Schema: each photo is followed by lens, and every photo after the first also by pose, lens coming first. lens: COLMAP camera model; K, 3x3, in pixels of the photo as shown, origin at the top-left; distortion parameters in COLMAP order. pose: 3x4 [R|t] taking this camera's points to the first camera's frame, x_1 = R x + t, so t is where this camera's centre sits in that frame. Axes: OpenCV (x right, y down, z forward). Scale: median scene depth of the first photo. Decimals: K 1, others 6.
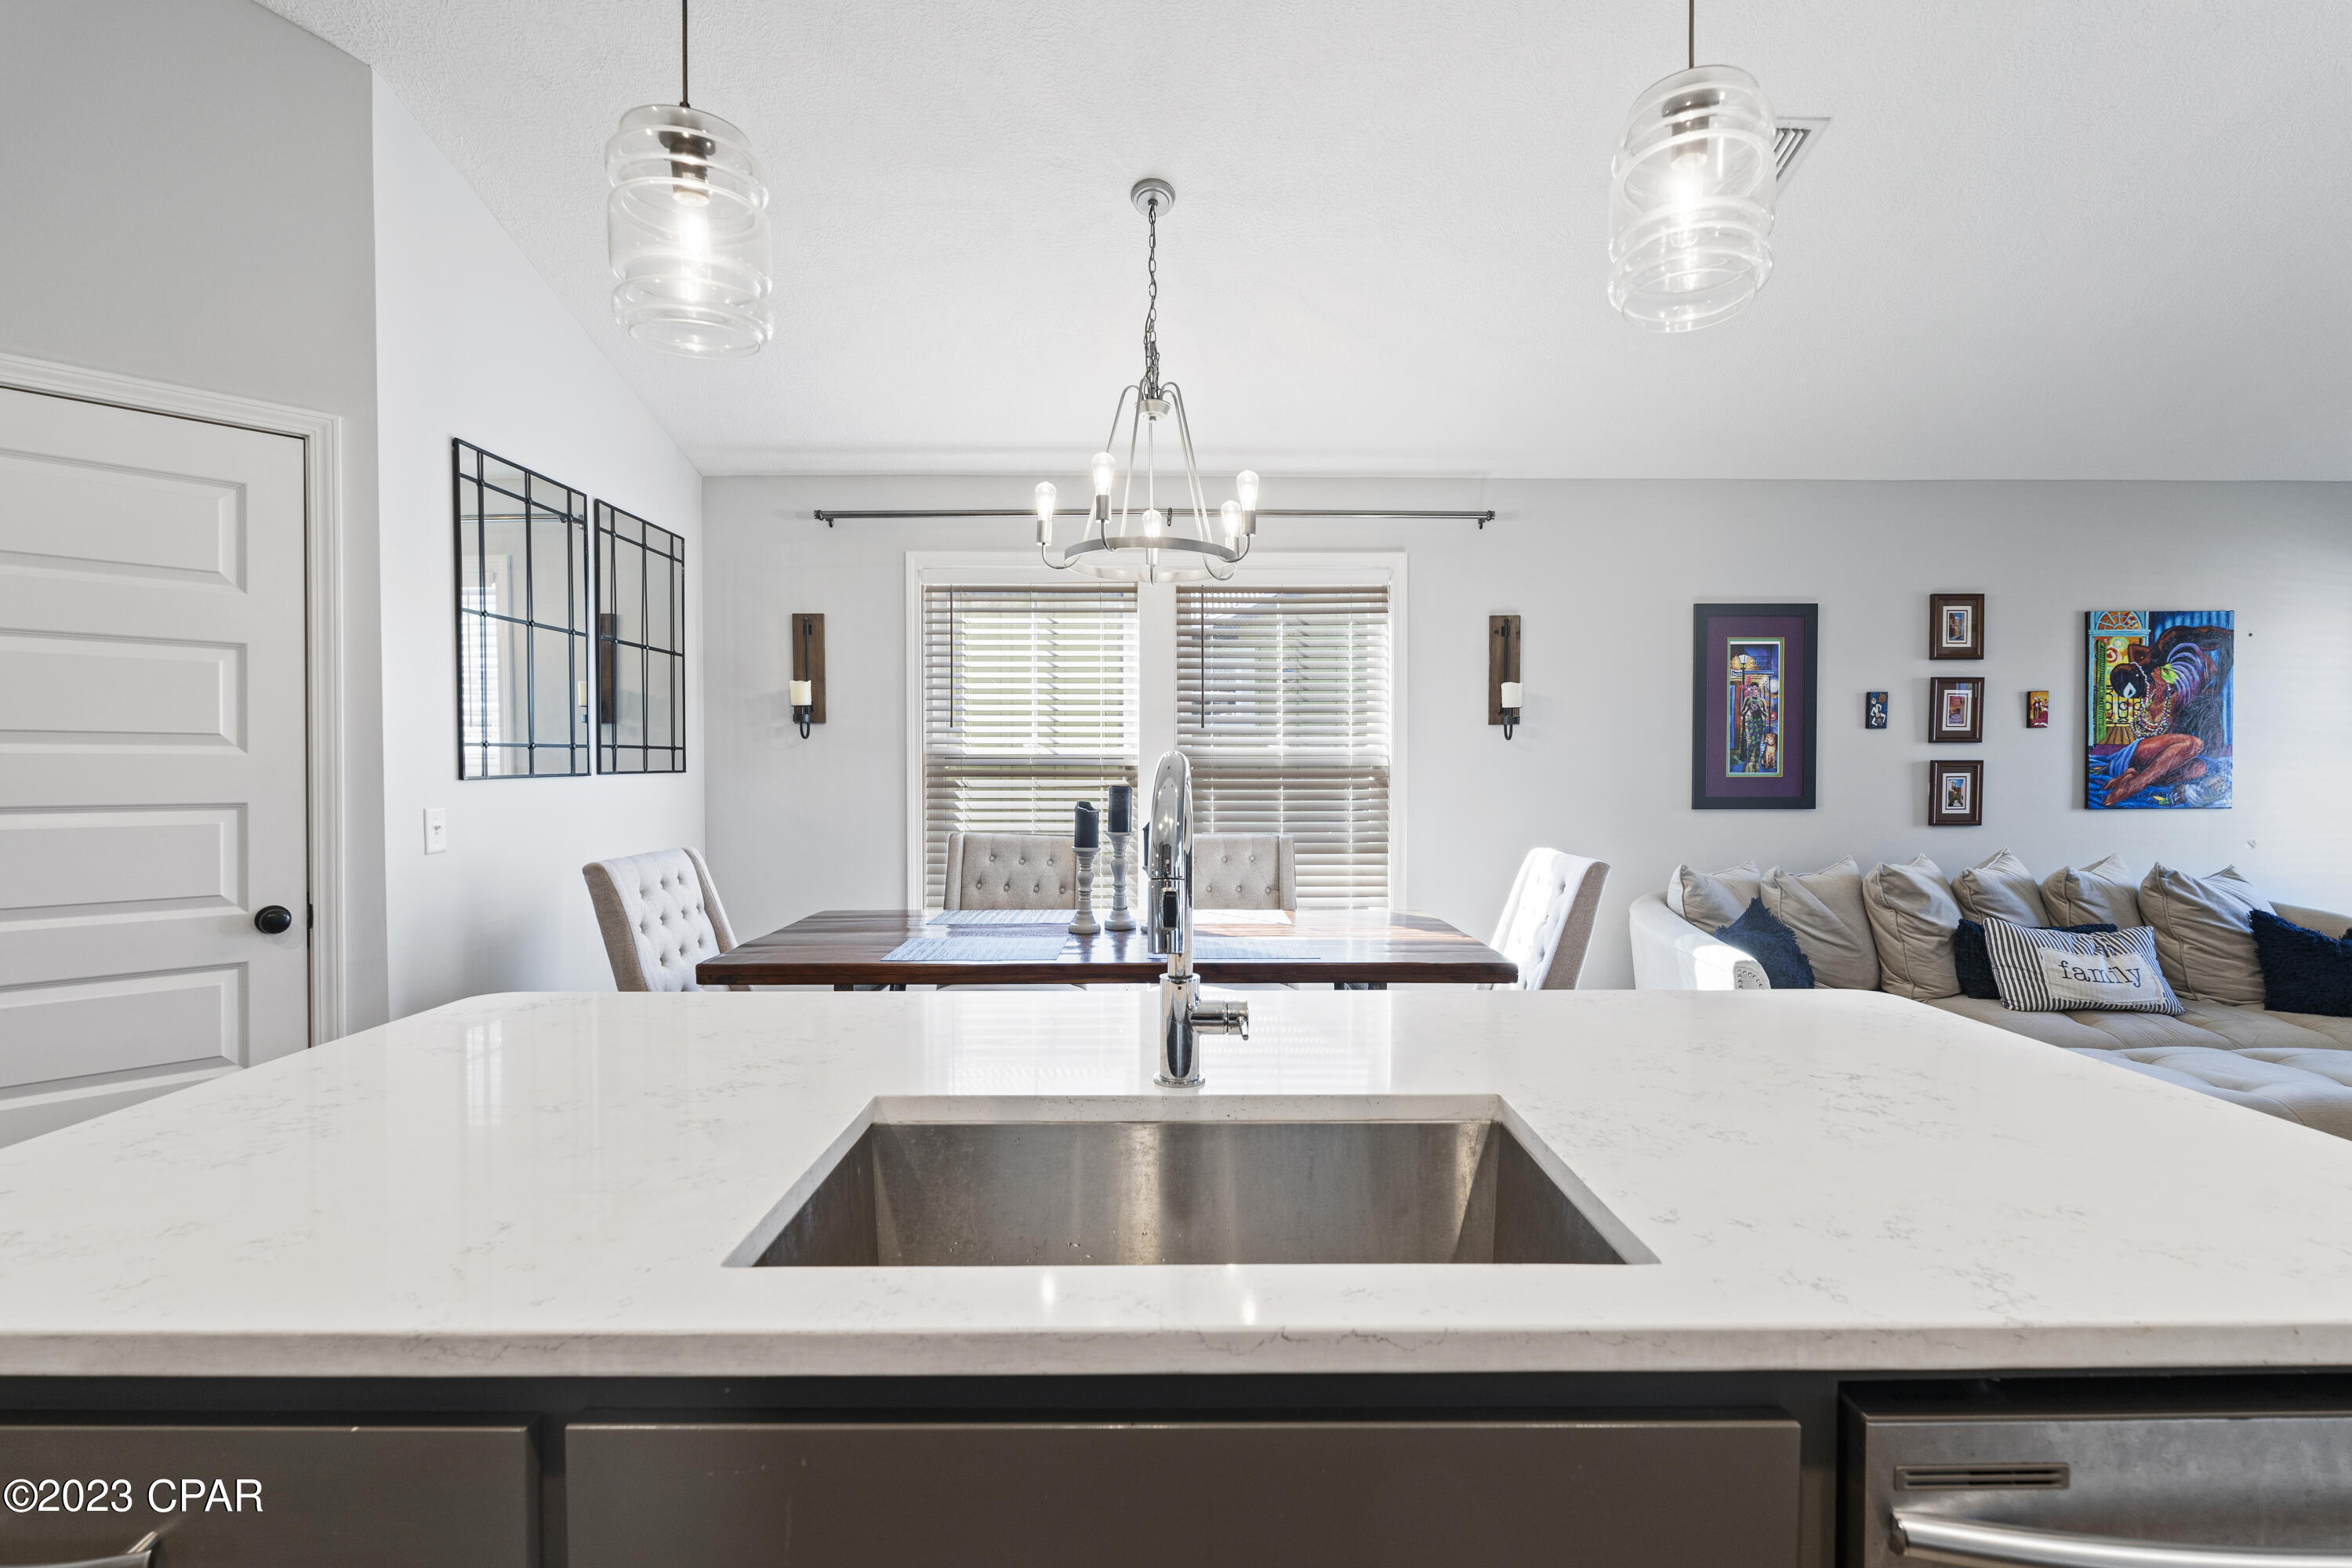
lens RADIAL K [[1052.3, 0, 1187.8], [0, 1052.3, 764.8], [0, 0, 1]] dist [-0.002330, -0.000197]
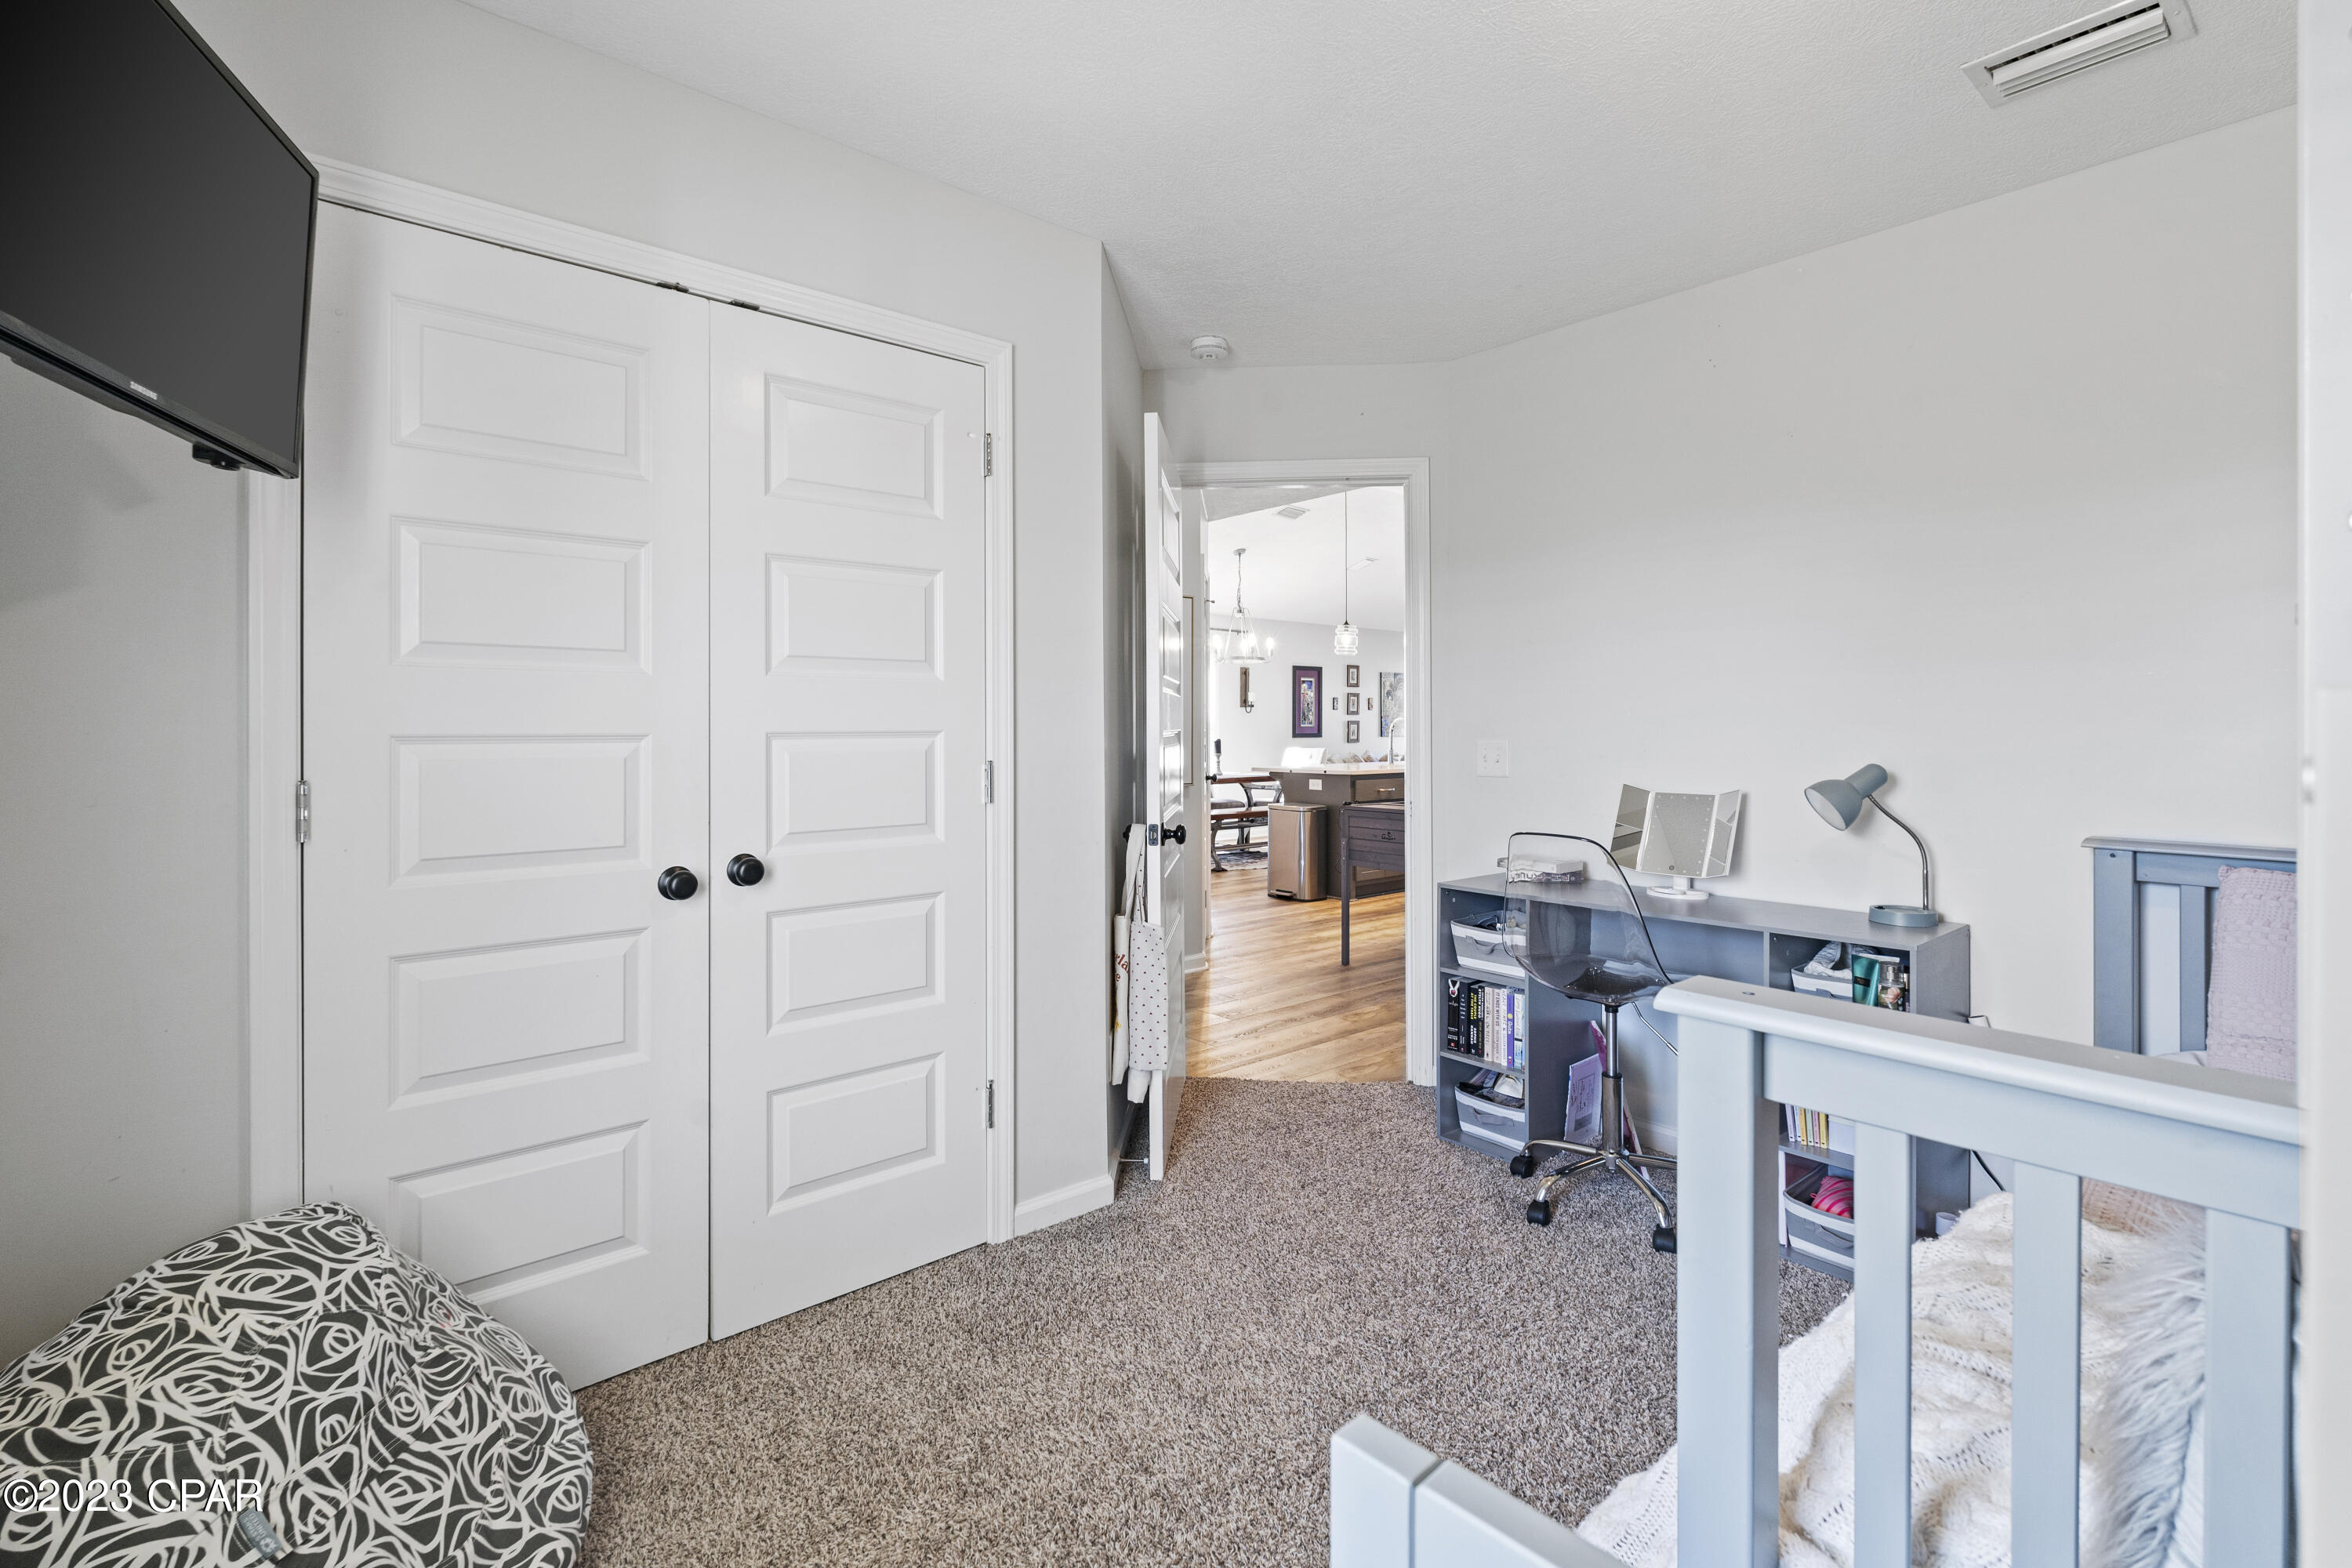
lens RADIAL K [[1066.4, 0, 1176.9], [0, 1066.4, 732.0], [0, 0, 1]] dist [-0.001773, -0.000058]
pose [[0.759837, -0.006277, 0.650084, -1.622485], [0.008174, 0.999967, 0.000102, 0.023659], [-0.650062, 0.005237, 0.759863, -0.978897]]
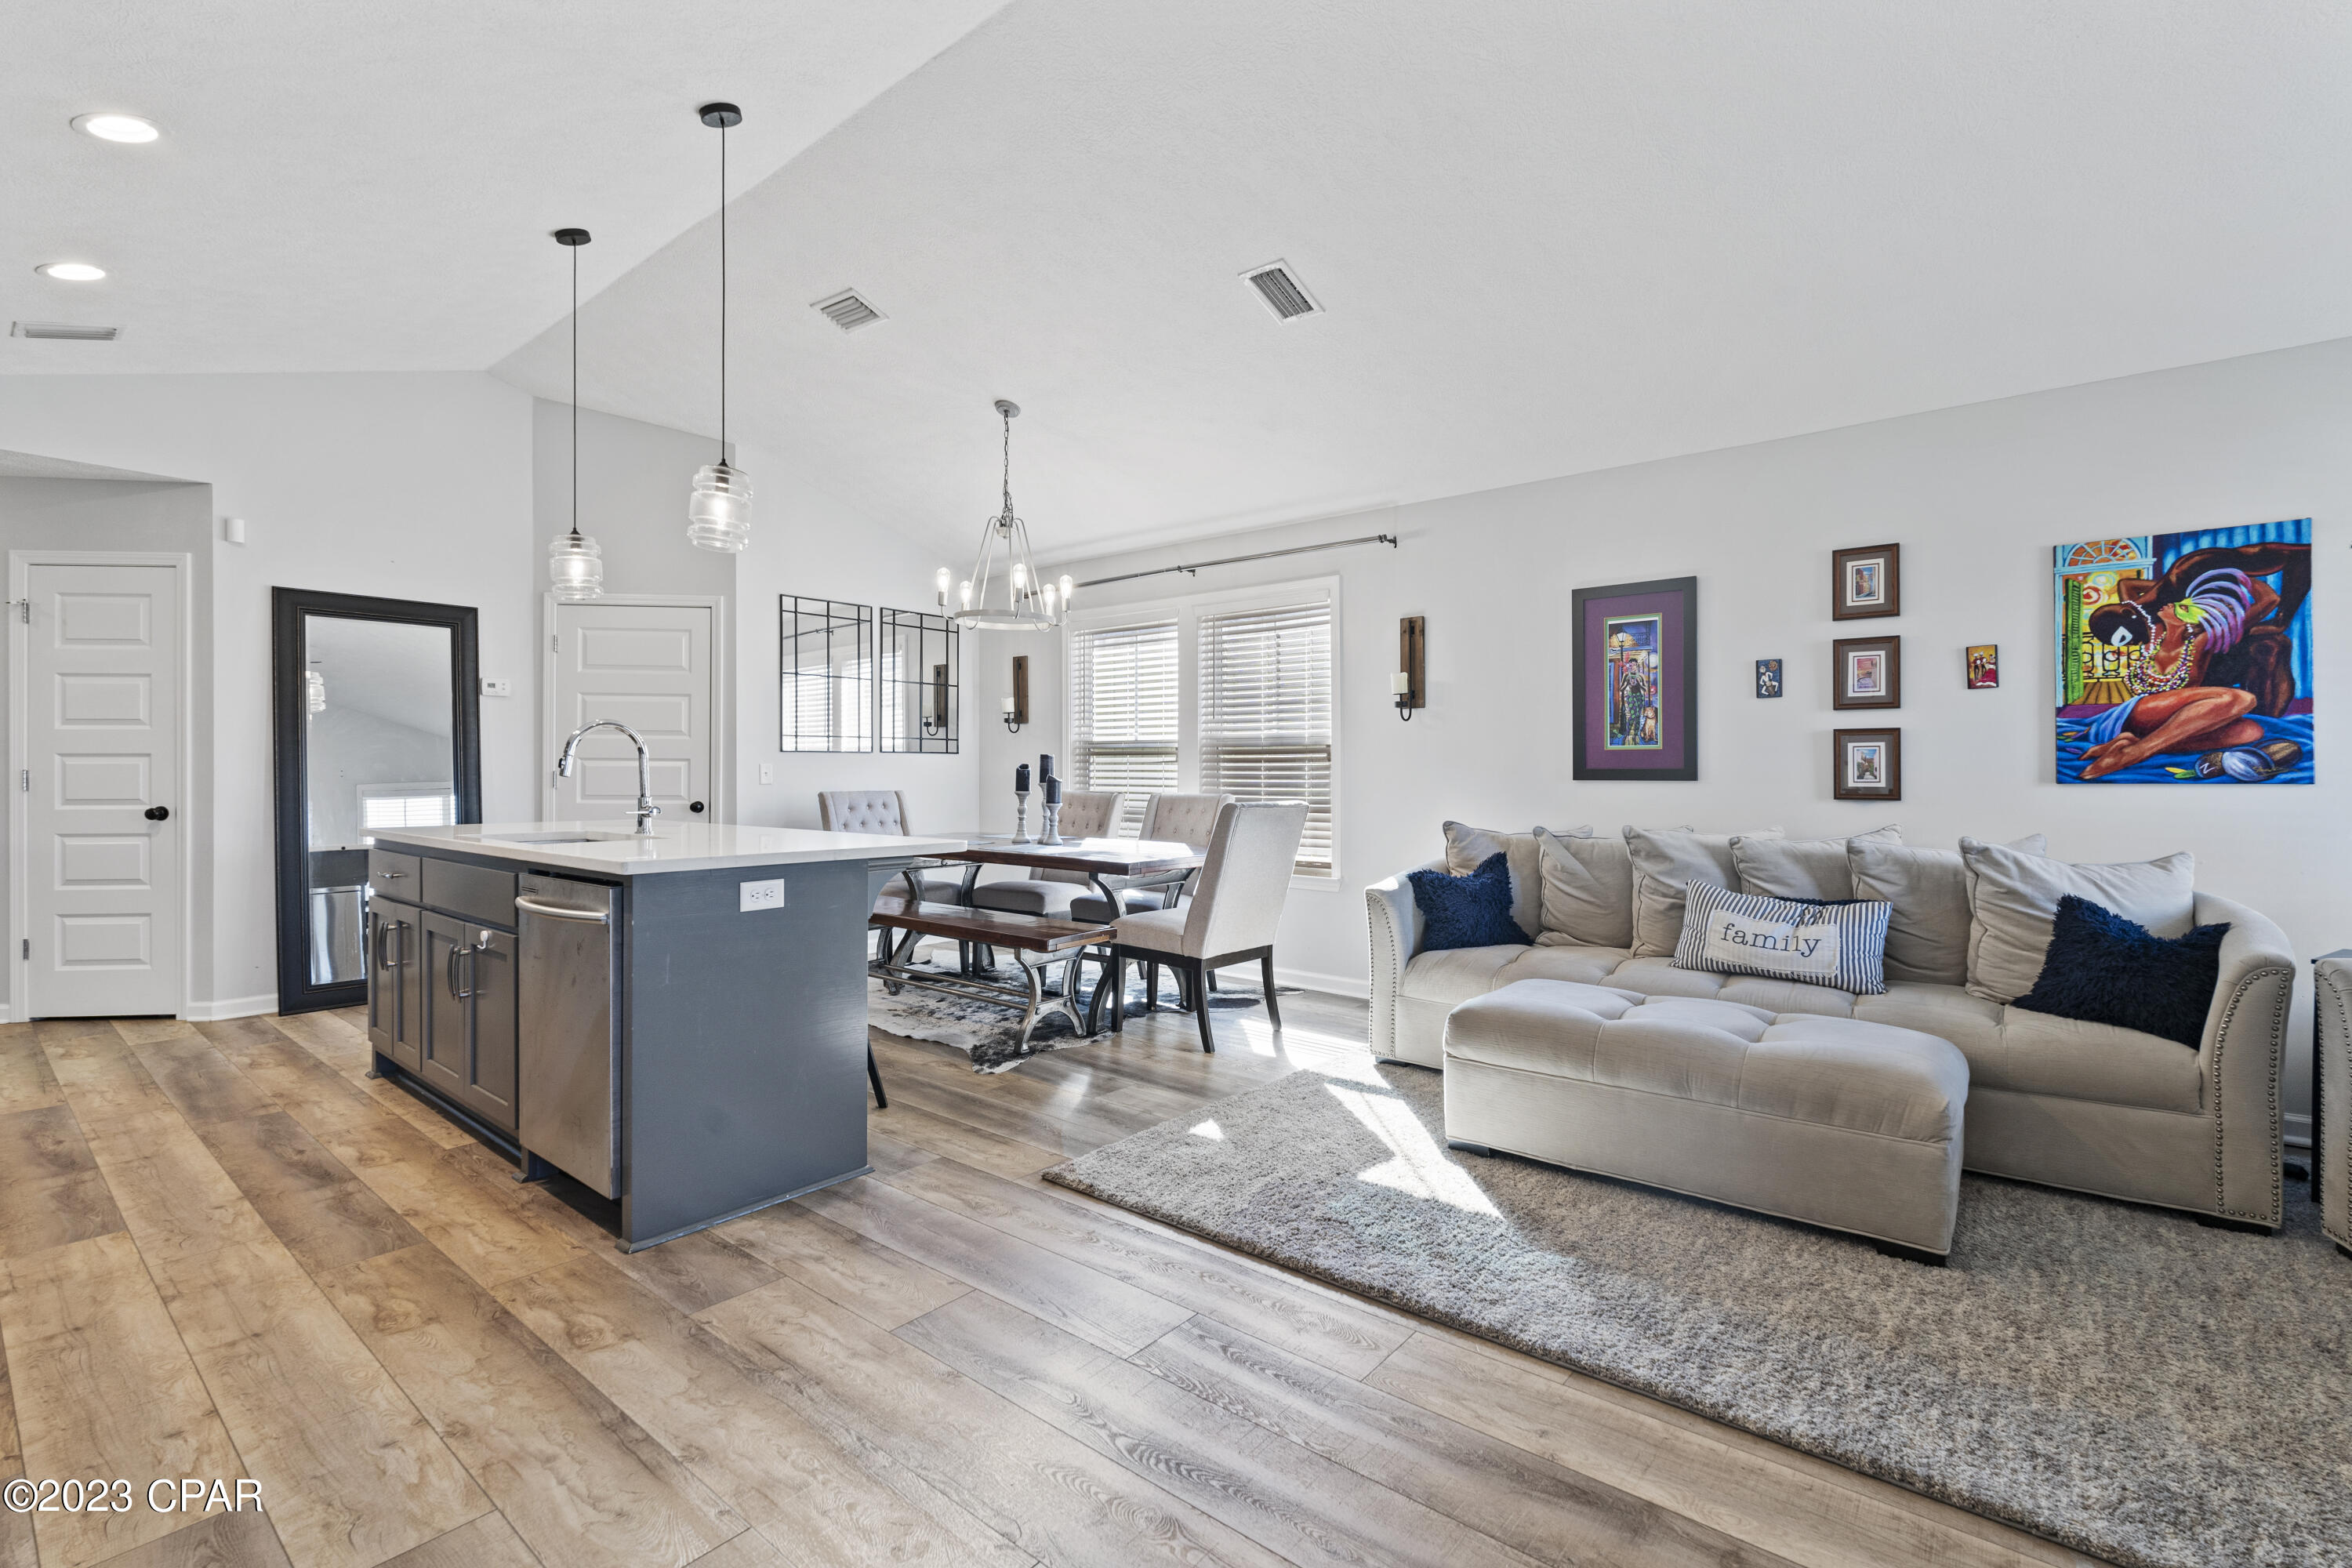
lens RADIAL K [[1045.4, 0, 1174.5], [0, 1045.4, 765.3], [0, 0, 1]] dist [-0.001402, -0.000520]
pose [[0.765888, -0.002972, -0.642967, 0.855003], [-0.003692, 0.999953, -0.009020, 0.038116], [0.642963, 0.009282, 0.765841, -0.081155]]
